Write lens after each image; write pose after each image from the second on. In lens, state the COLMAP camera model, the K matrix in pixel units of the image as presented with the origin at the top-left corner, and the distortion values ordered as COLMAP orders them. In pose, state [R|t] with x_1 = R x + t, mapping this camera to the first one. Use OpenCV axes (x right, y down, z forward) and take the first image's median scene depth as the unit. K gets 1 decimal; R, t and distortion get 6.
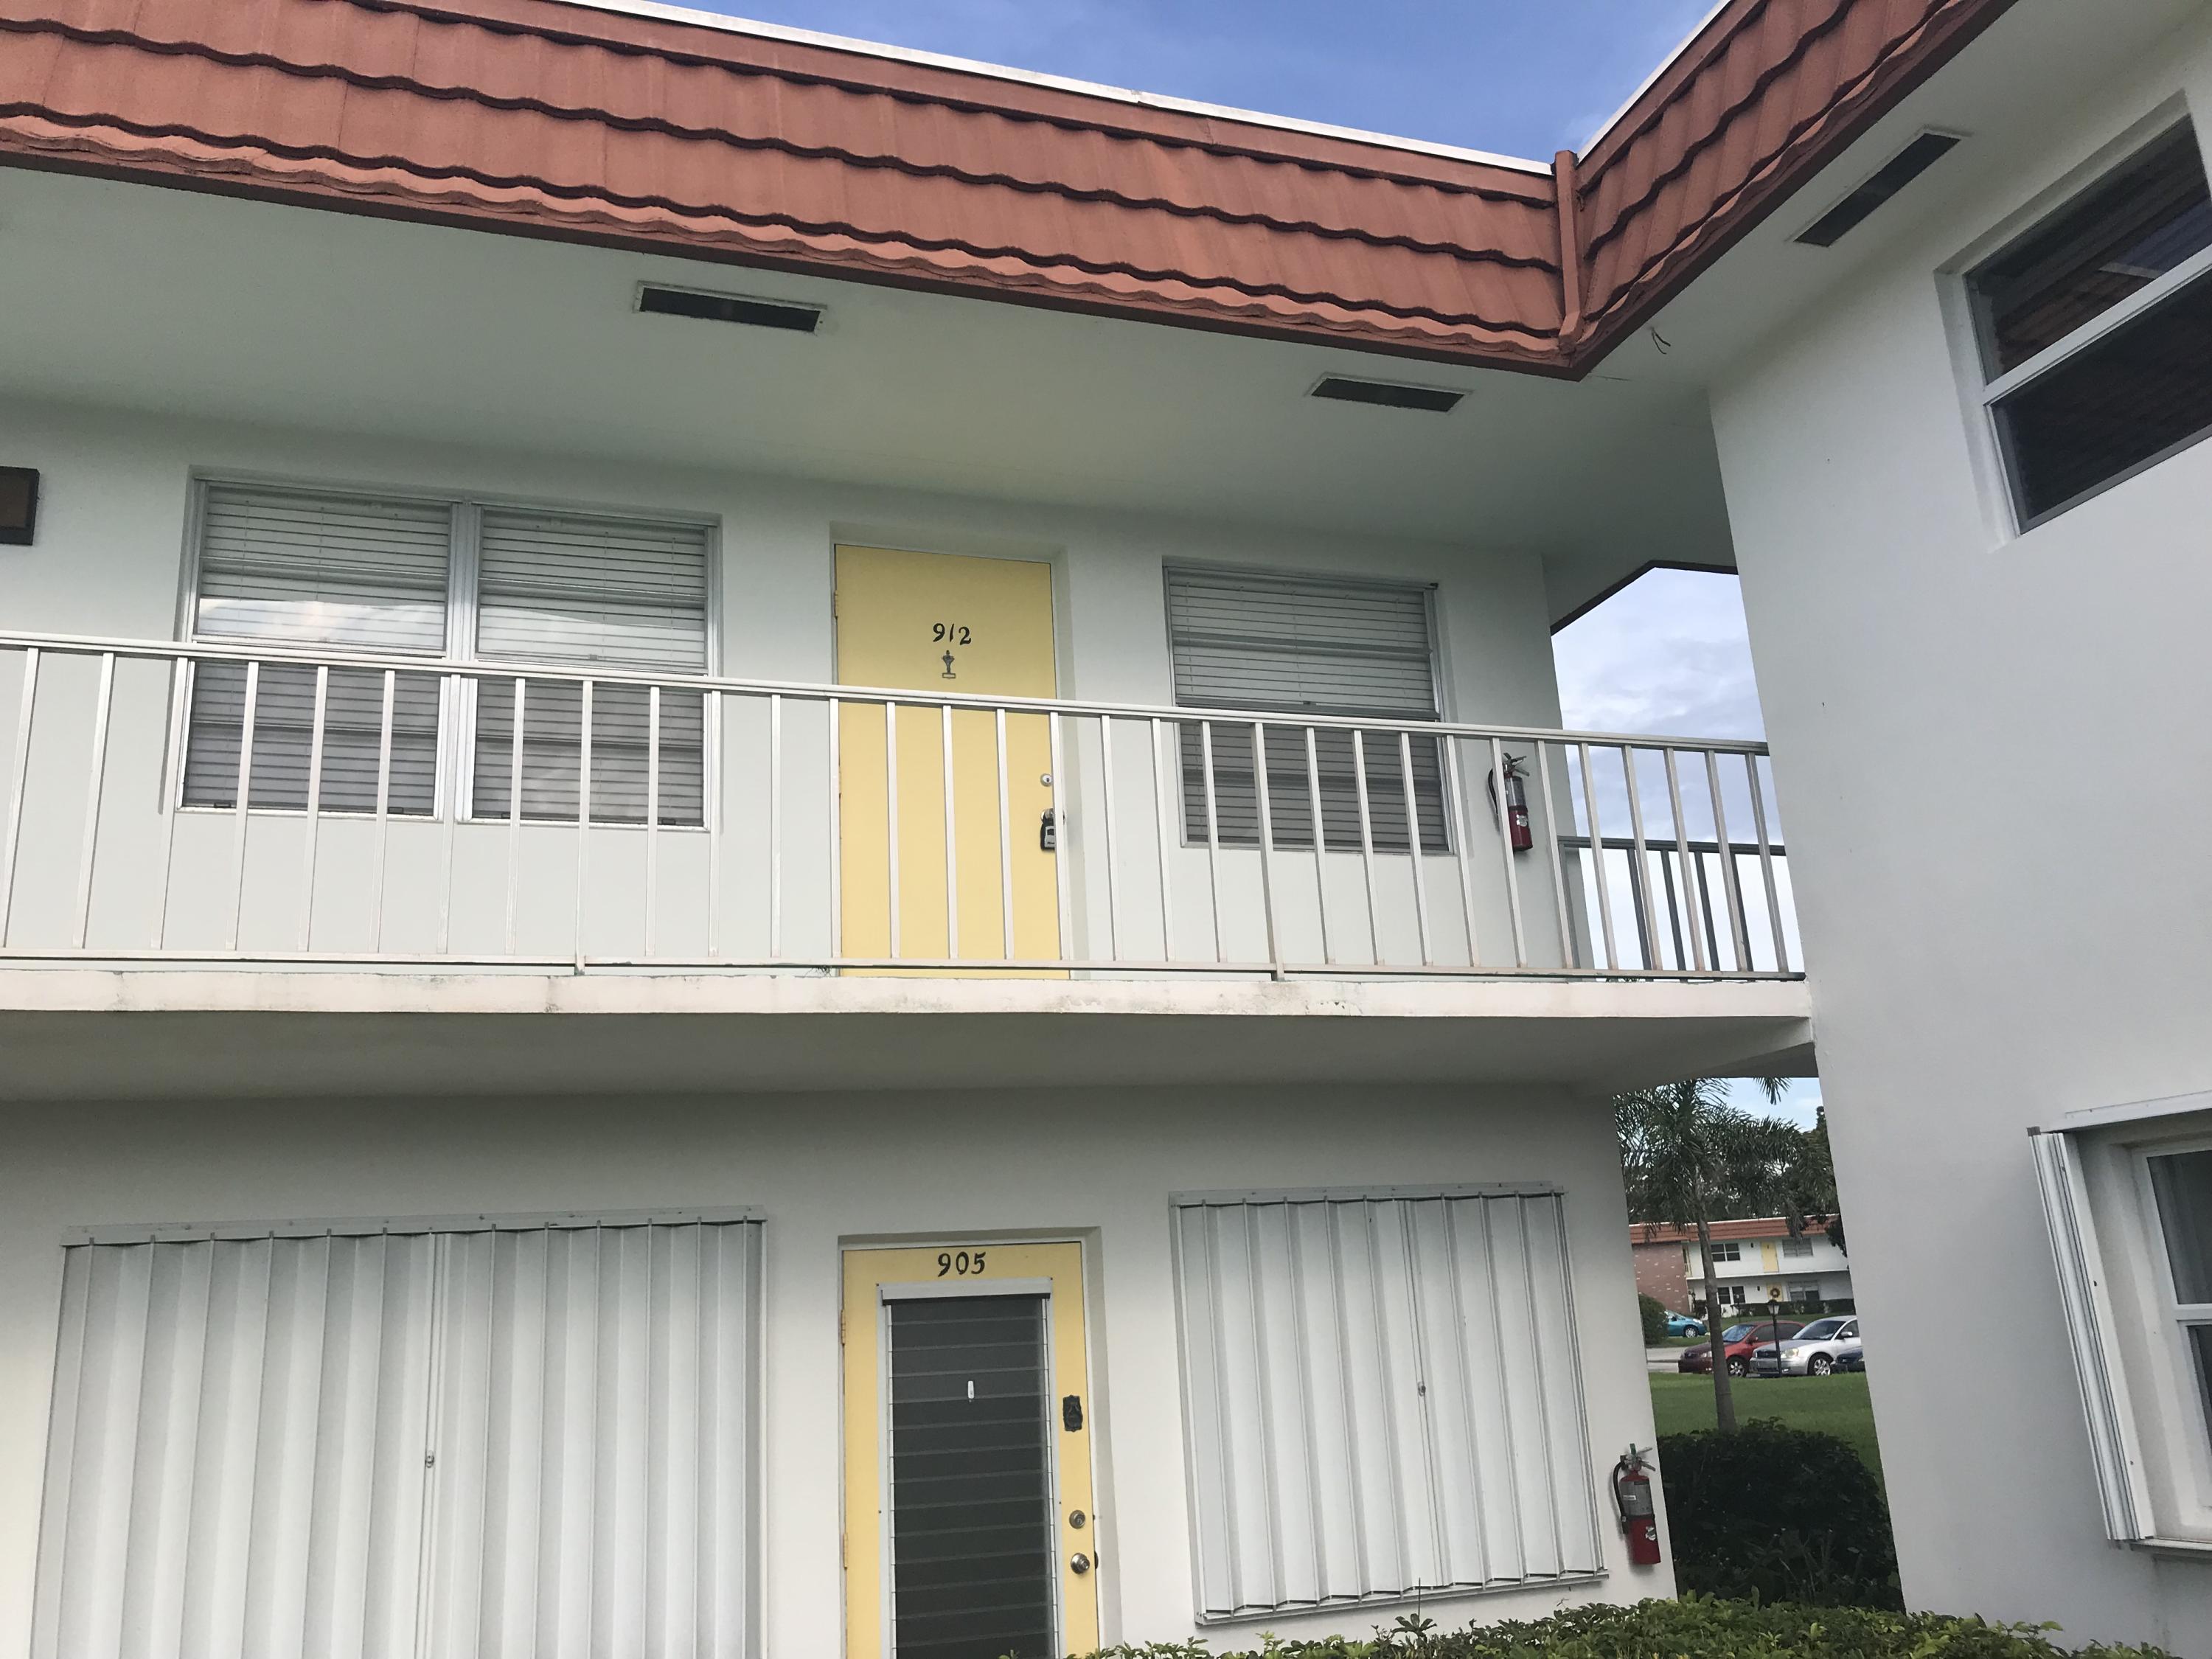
lens RADIAL K [[1791.3, 0, 1110.7], [0, 1791.3, 822.7], [0, 0, 1]] dist [-0.007033, -0.009632]
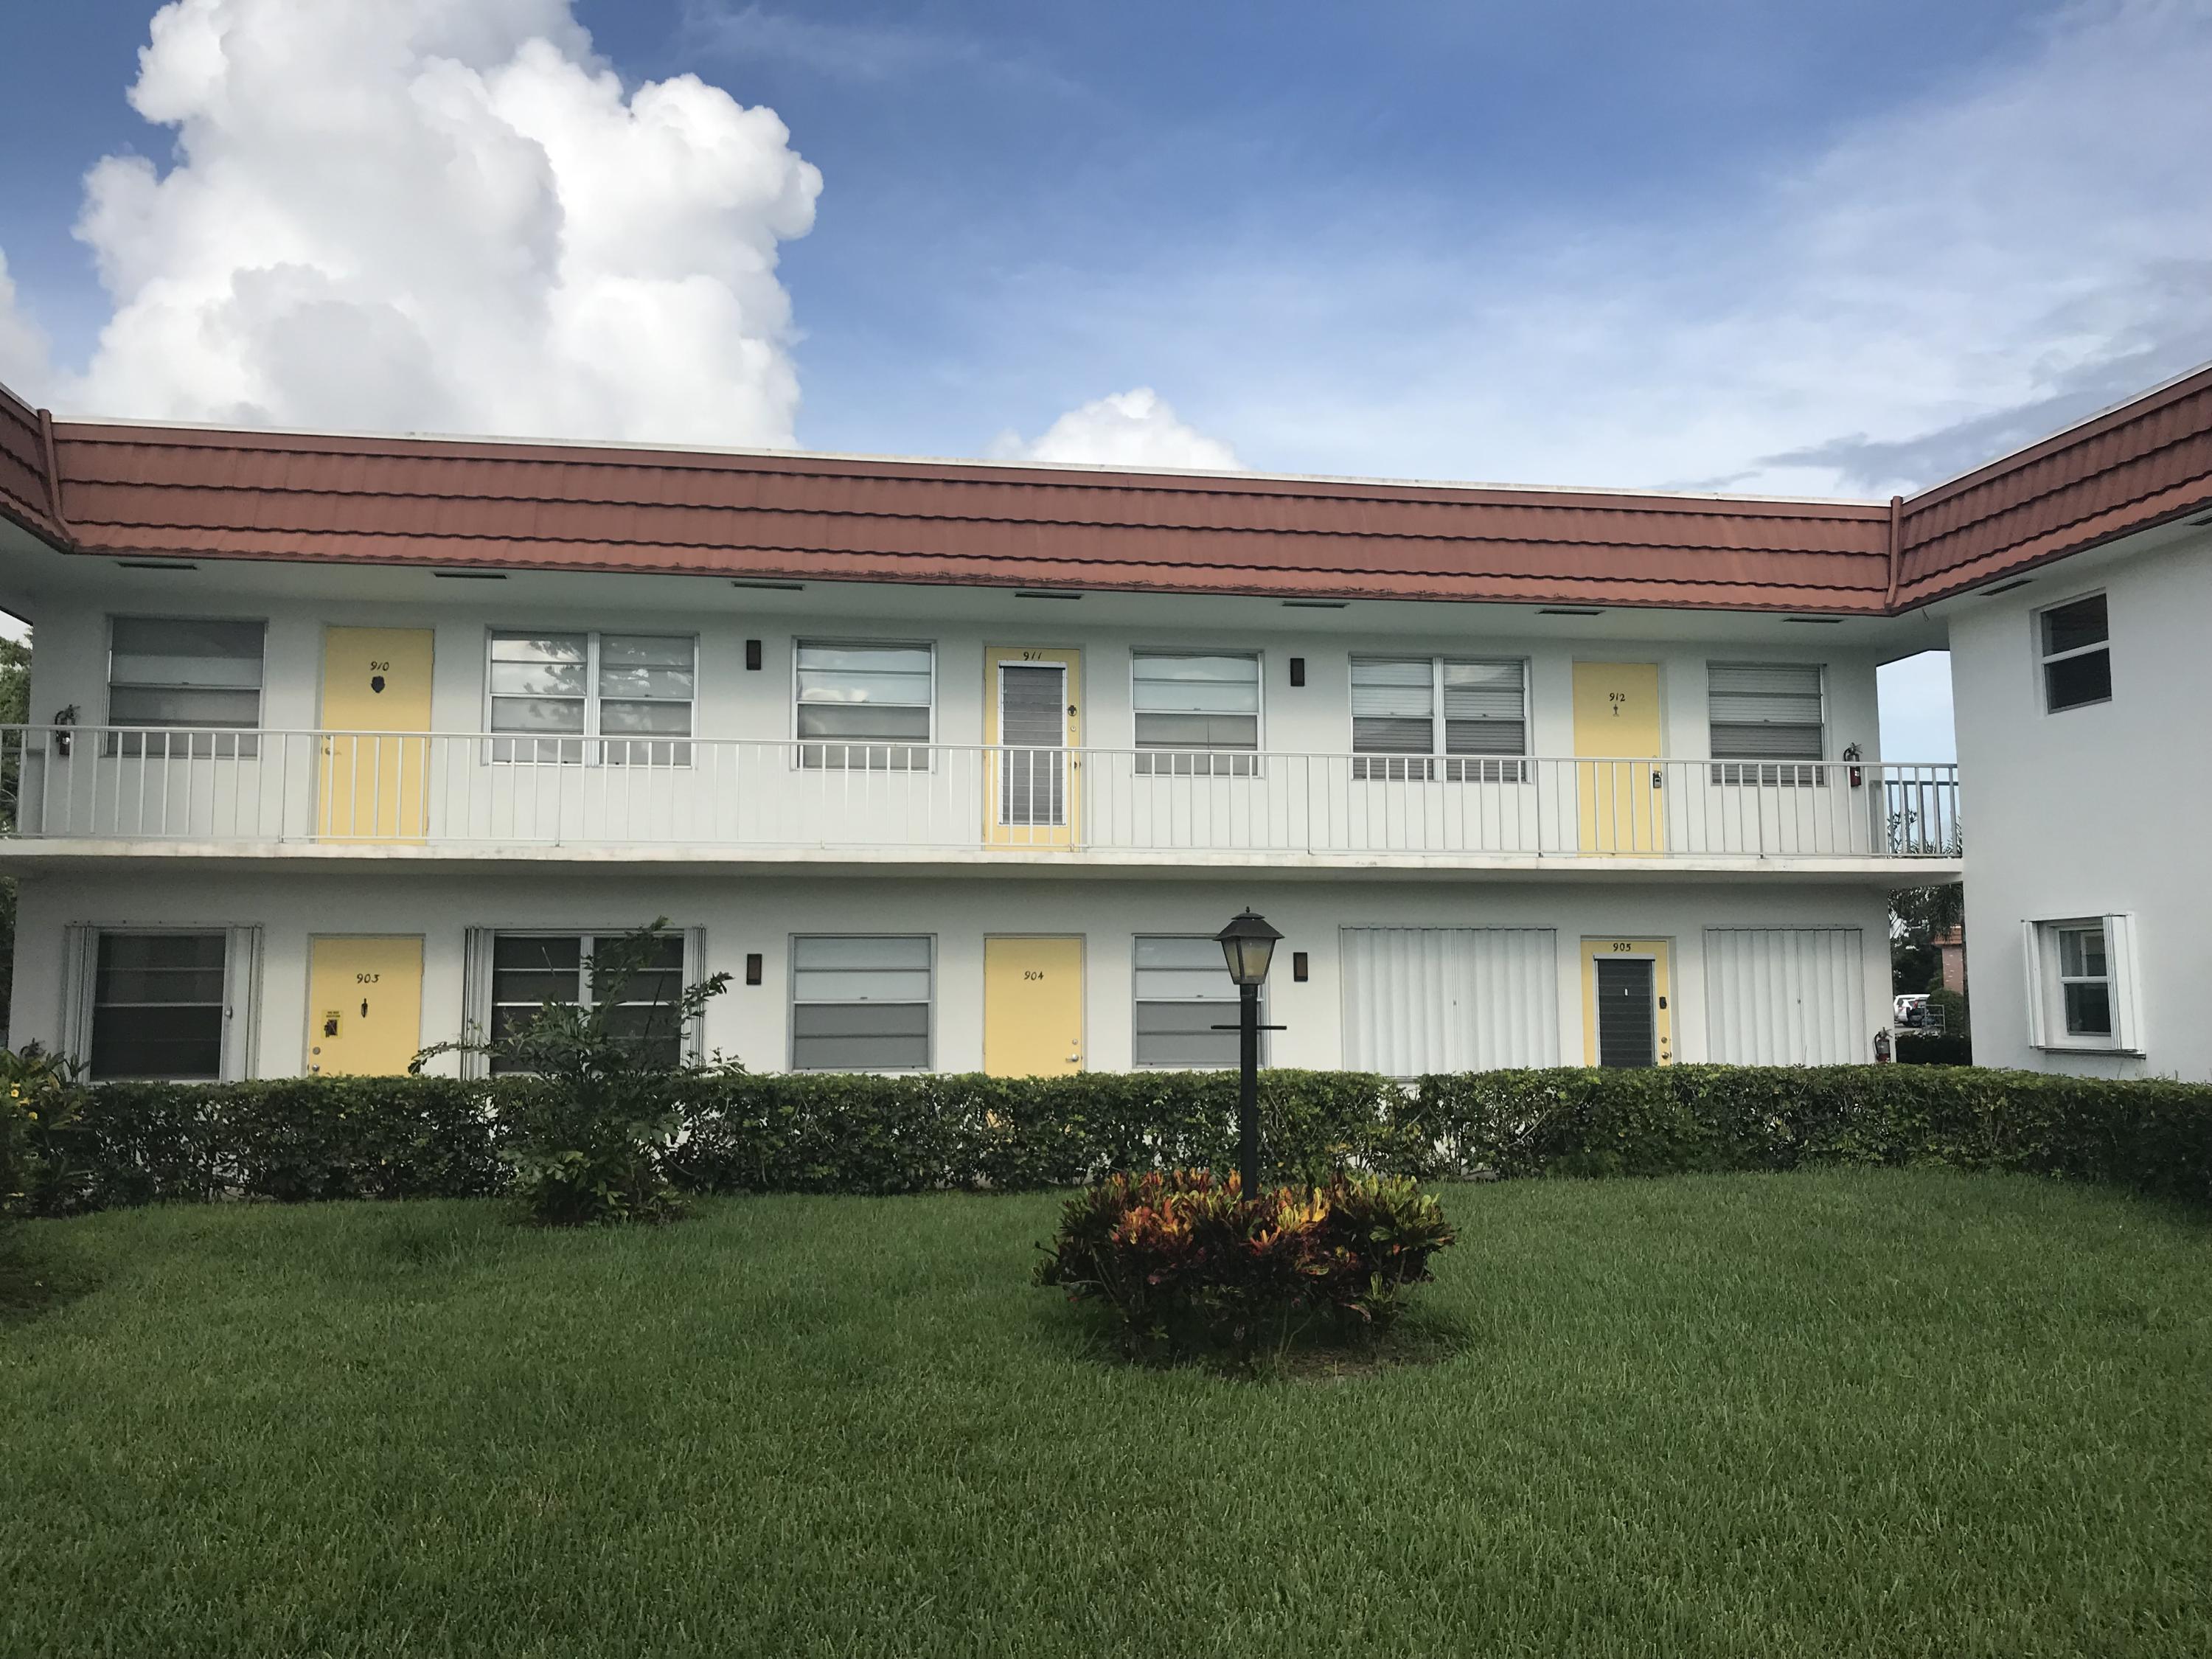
lens RADIAL K [[1791.3, 0, 1097.1], [0, 1791.3, 821.0], [0, 0, 1]] dist [-0.007033, -0.009632]
pose [[0.984910, 0.032212, -0.170042, -0.398799], [-0.002402, 0.984976, 0.172675, -0.389671], [0.173050, -0.169661, 0.970190, -1.659683]]
